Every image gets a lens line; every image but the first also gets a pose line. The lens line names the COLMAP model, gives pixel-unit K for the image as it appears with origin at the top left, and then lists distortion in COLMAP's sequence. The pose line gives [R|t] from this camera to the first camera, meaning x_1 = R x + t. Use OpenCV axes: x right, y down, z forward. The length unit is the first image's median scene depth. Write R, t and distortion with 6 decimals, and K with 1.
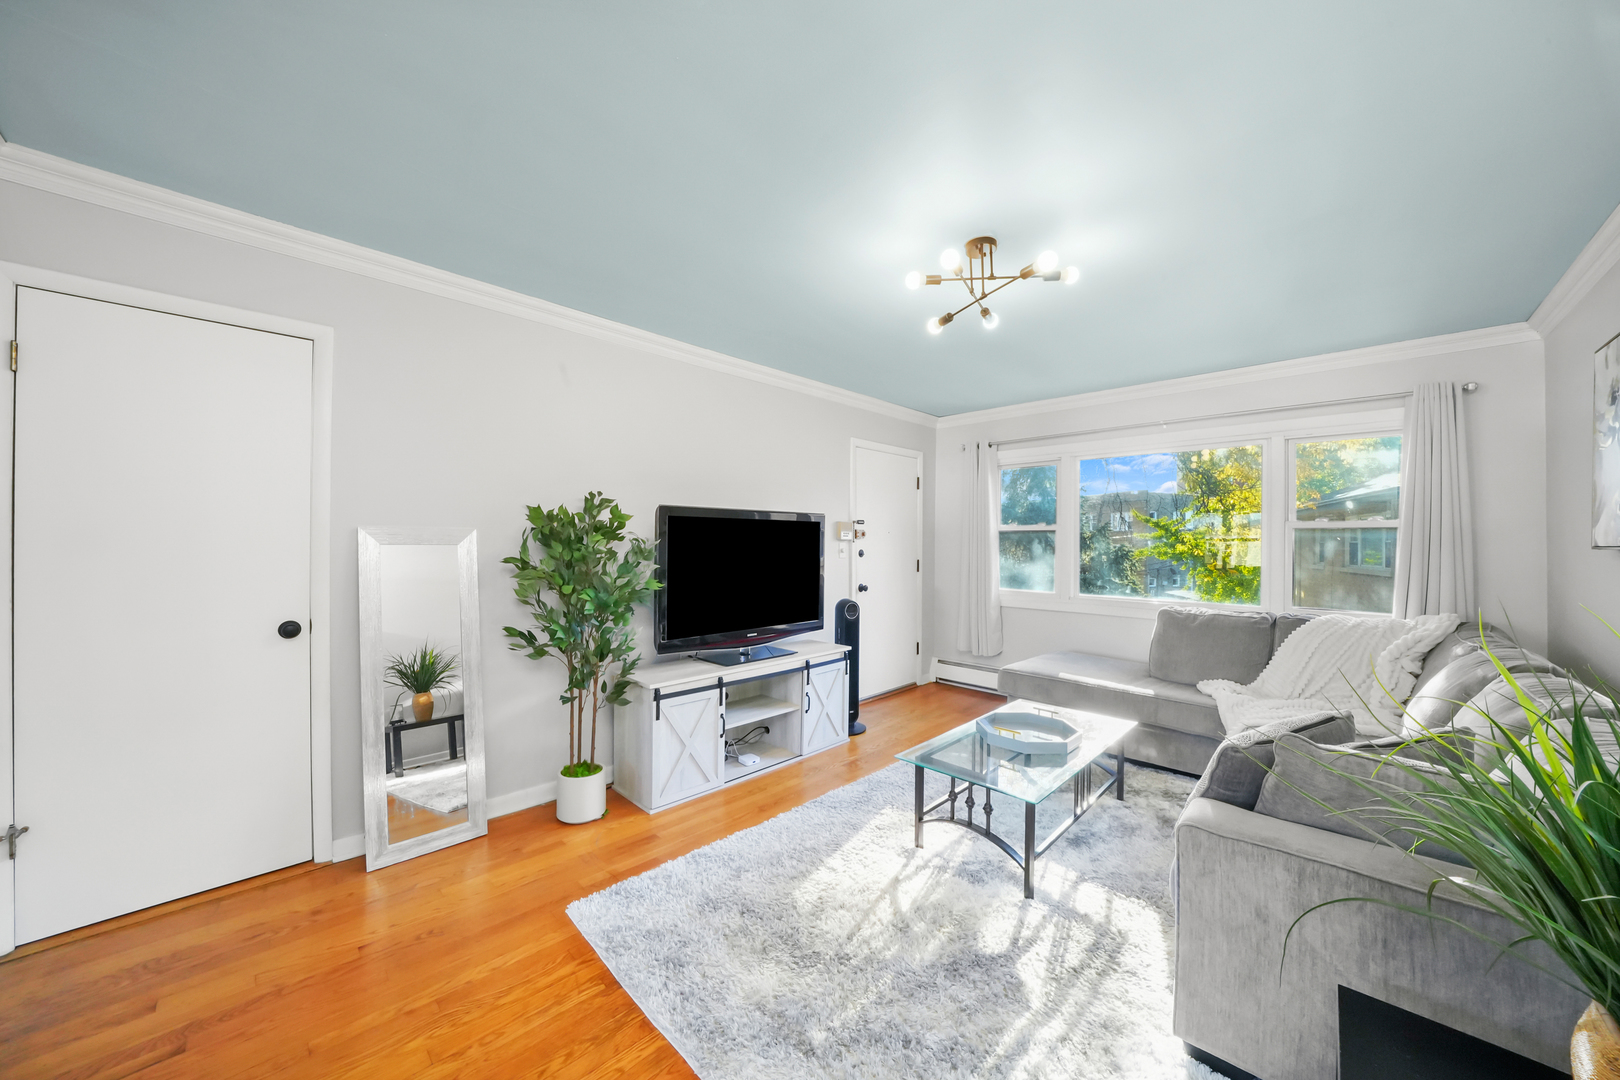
lens RADIAL K [[572.8, 0, 806.2], [0, 572.8, 540.4], [0, 0, 1]] dist [-0.023084, 0.000130]
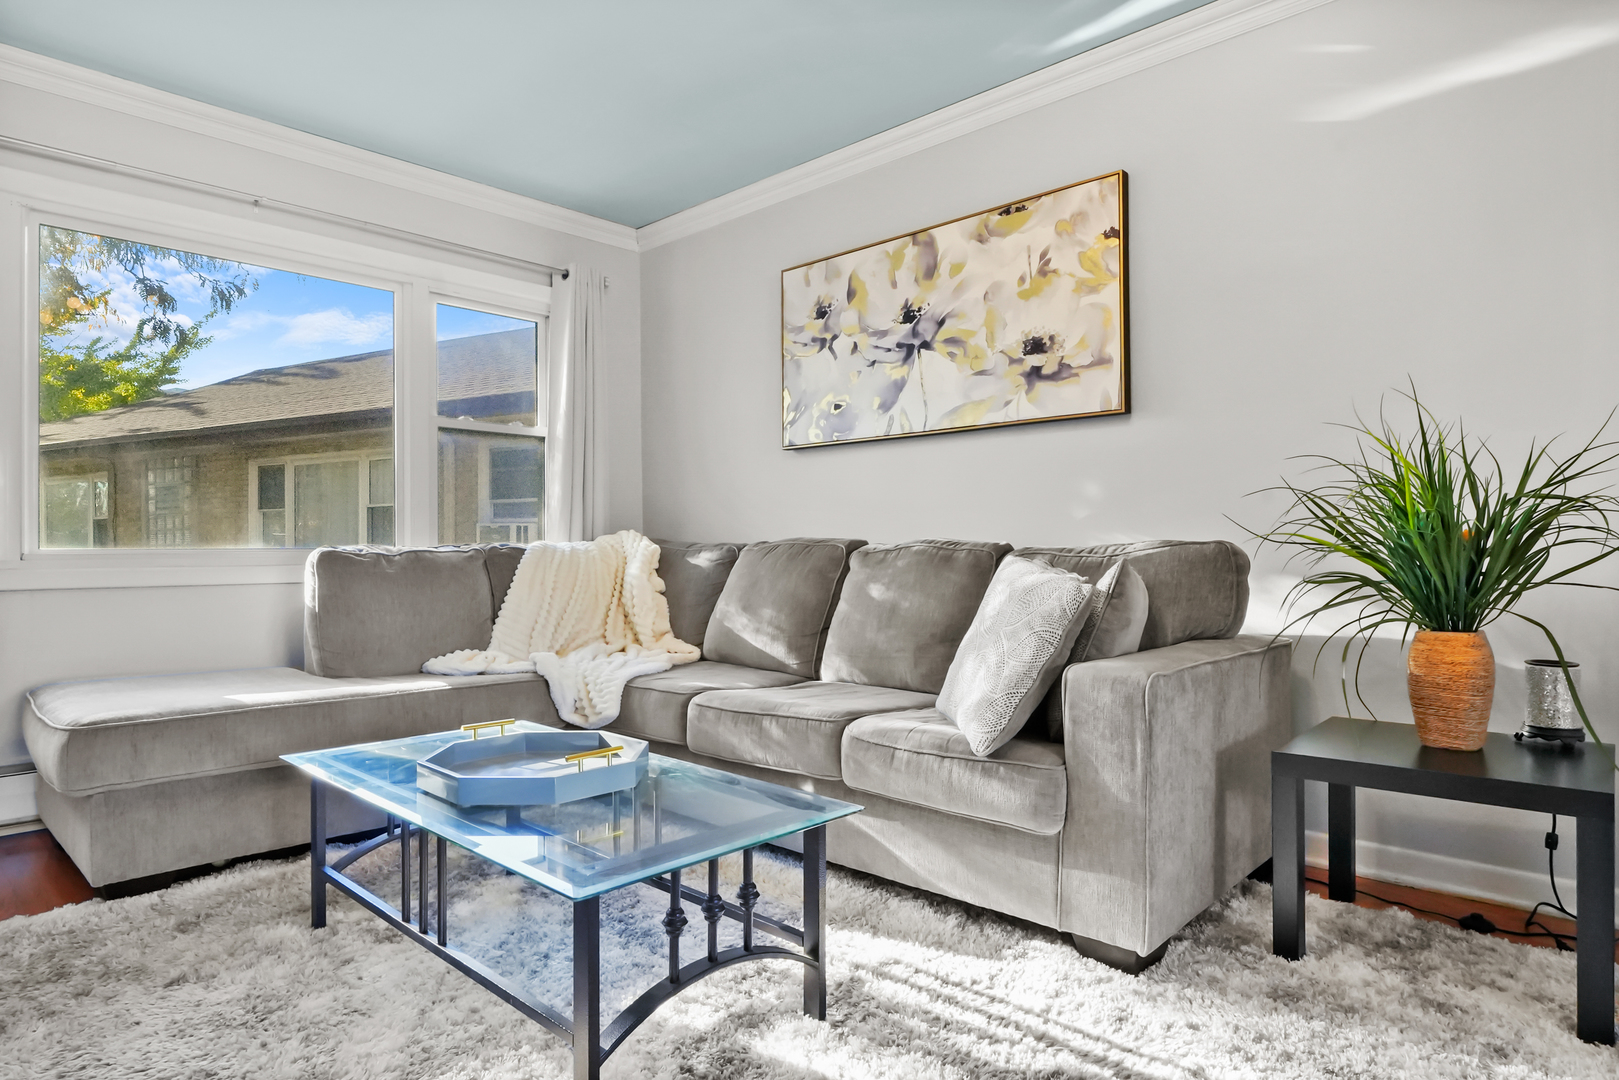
lens RADIAL K [[924.6, 0, 805.0], [0, 924.6, 541.9], [0, 0, 1]] dist [-0.012111, 0.000016]
pose [[-0.022256, 0.001485, 0.999751, -0.305486], [0.004316, 0.999990, -0.001390, 0.148244], [-0.999743, 0.004284, -0.022263, 0.731576]]
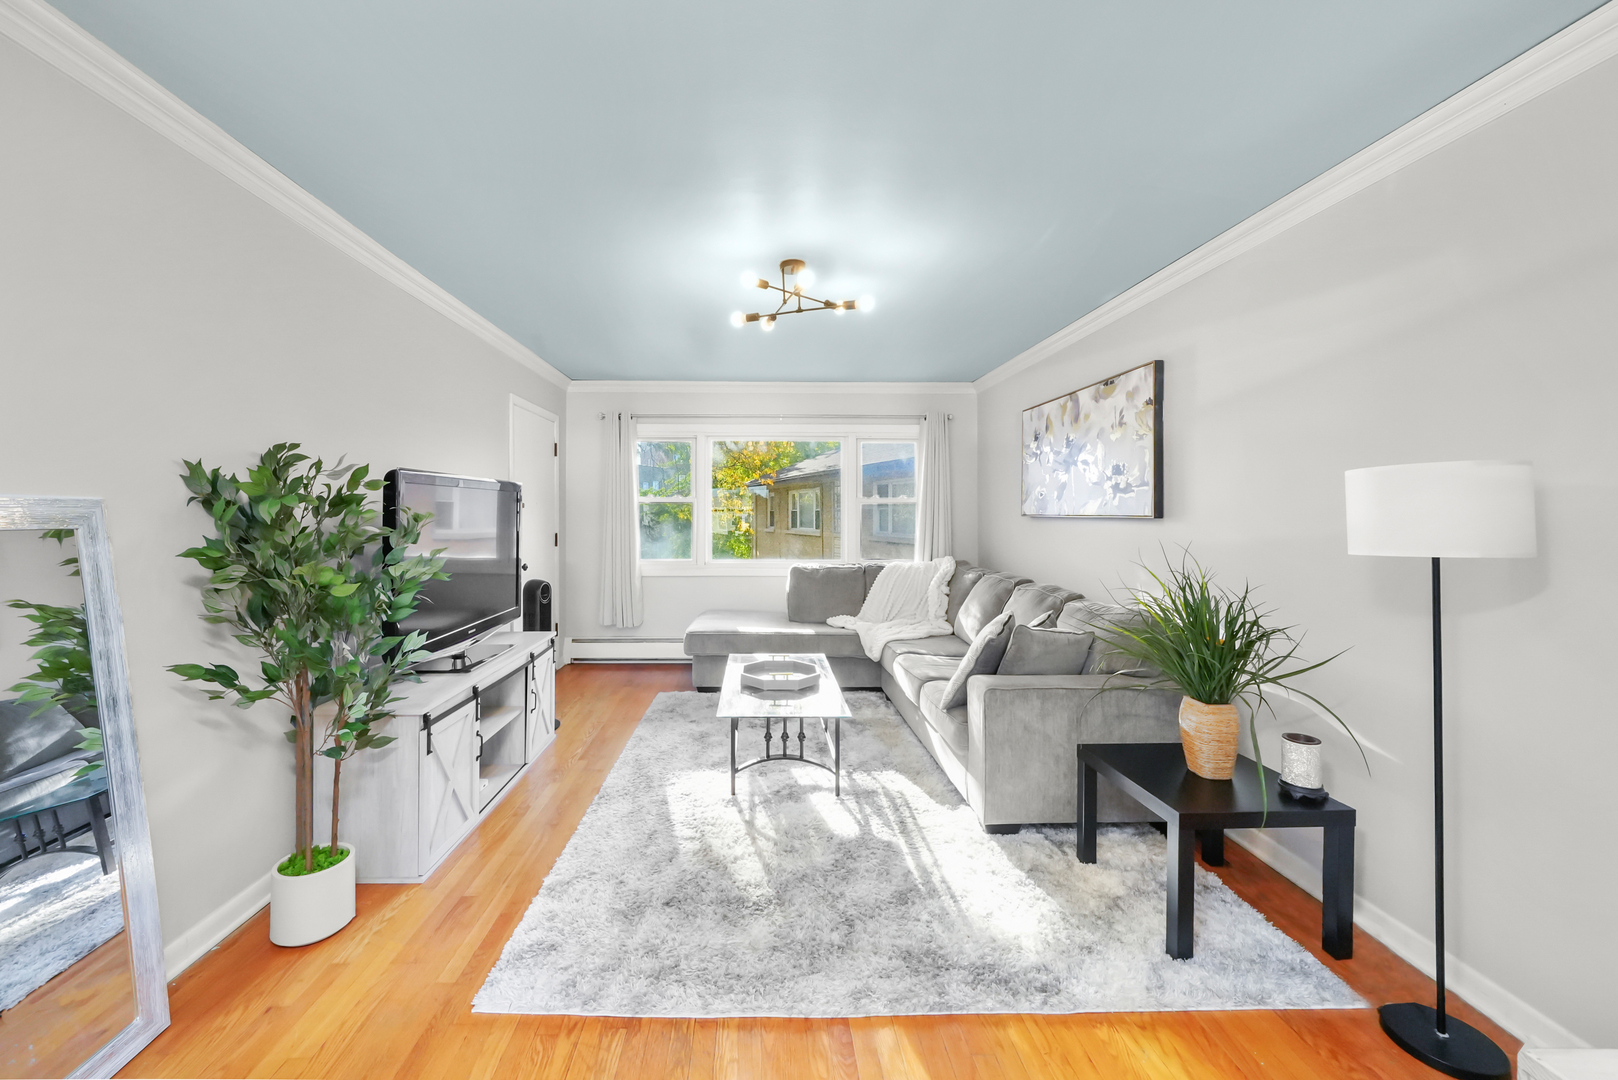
lens RADIAL K [[626.6, 0, 772.5], [0, 626.6, 516.7], [0, 0, 1]] dist [-0.000953, -0.000001]
pose [[0.693209, -0.009788, 0.720670, -0.510411], [0.001055, 0.999920, 0.012566, -0.008952], [-0.720736, -0.007951, 0.693164, 0.095575]]
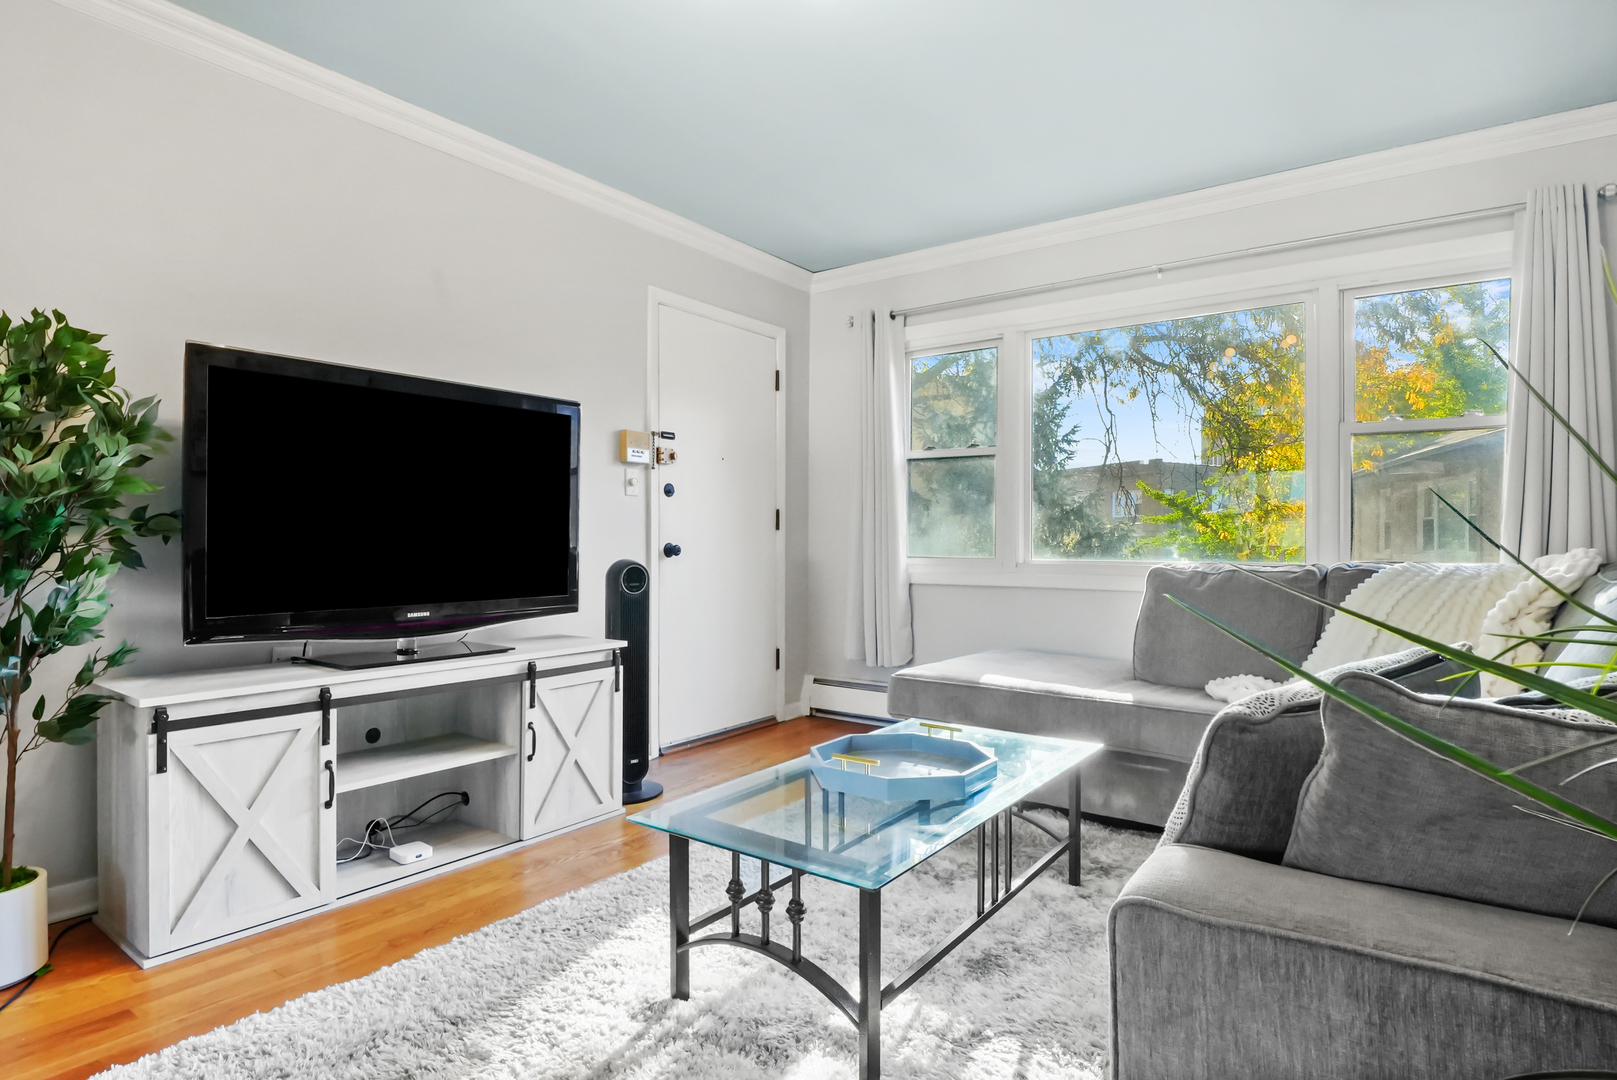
lens RADIAL K [[863.9, 0, 808.5], [0, 863.9, 540.0], [0, 0, 1]] dist [-0.021701, -0.001471]
pose [[0.988810, -0.004270, 0.149121, 0.166202], [0.003971, 0.999989, 0.002304, 0.112587], [-0.149129, -0.001686, 0.988816, 0.196753]]
